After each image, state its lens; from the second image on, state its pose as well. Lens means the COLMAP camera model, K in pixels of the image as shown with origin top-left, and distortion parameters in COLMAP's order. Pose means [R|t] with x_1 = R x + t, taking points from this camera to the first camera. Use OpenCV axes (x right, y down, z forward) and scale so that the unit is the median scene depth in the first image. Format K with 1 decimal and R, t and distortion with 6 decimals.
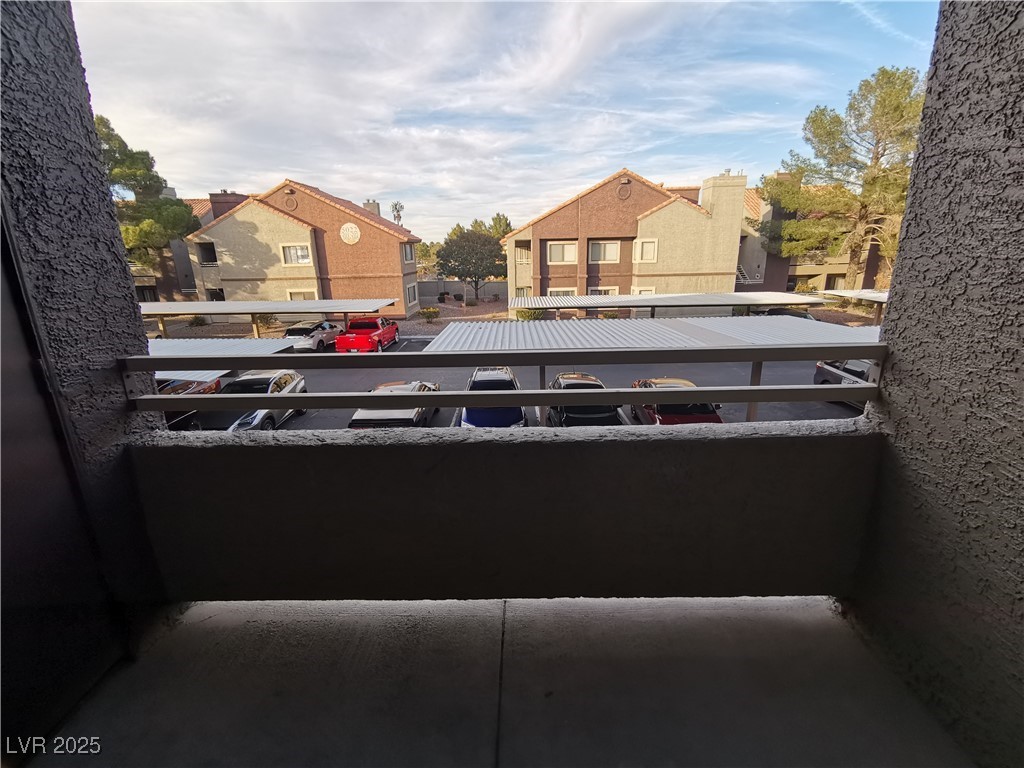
lens RADIAL K [[481.6, 0, 512.0], [0, 481.6, 384.0], [0, 0, 1]] dist [0.023930, 0.000074]
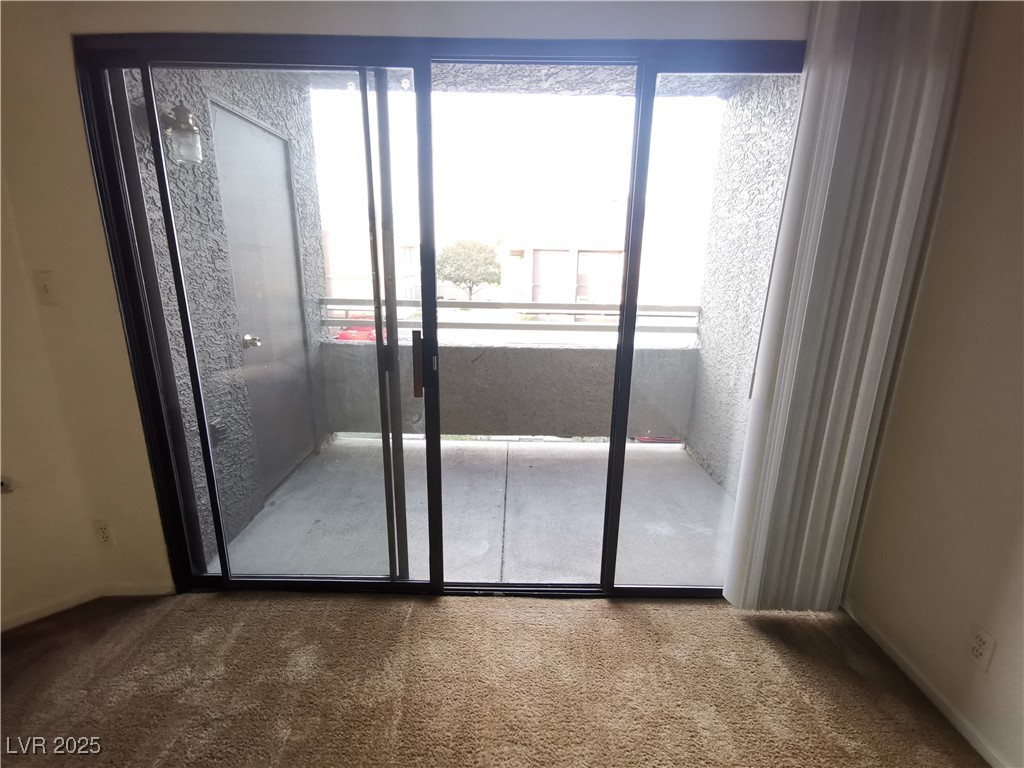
lens RADIAL K [[481.6, 0, 512.0], [0, 481.6, 384.0], [0, 0, 1]] dist [0.023930, 0.000074]
pose [[0.999005, 0.037470, 0.024185, -0.057859], [-0.037042, 0.999153, -0.017922, 0.276578], [-0.024836, 0.017009, 0.999547, -0.885515]]
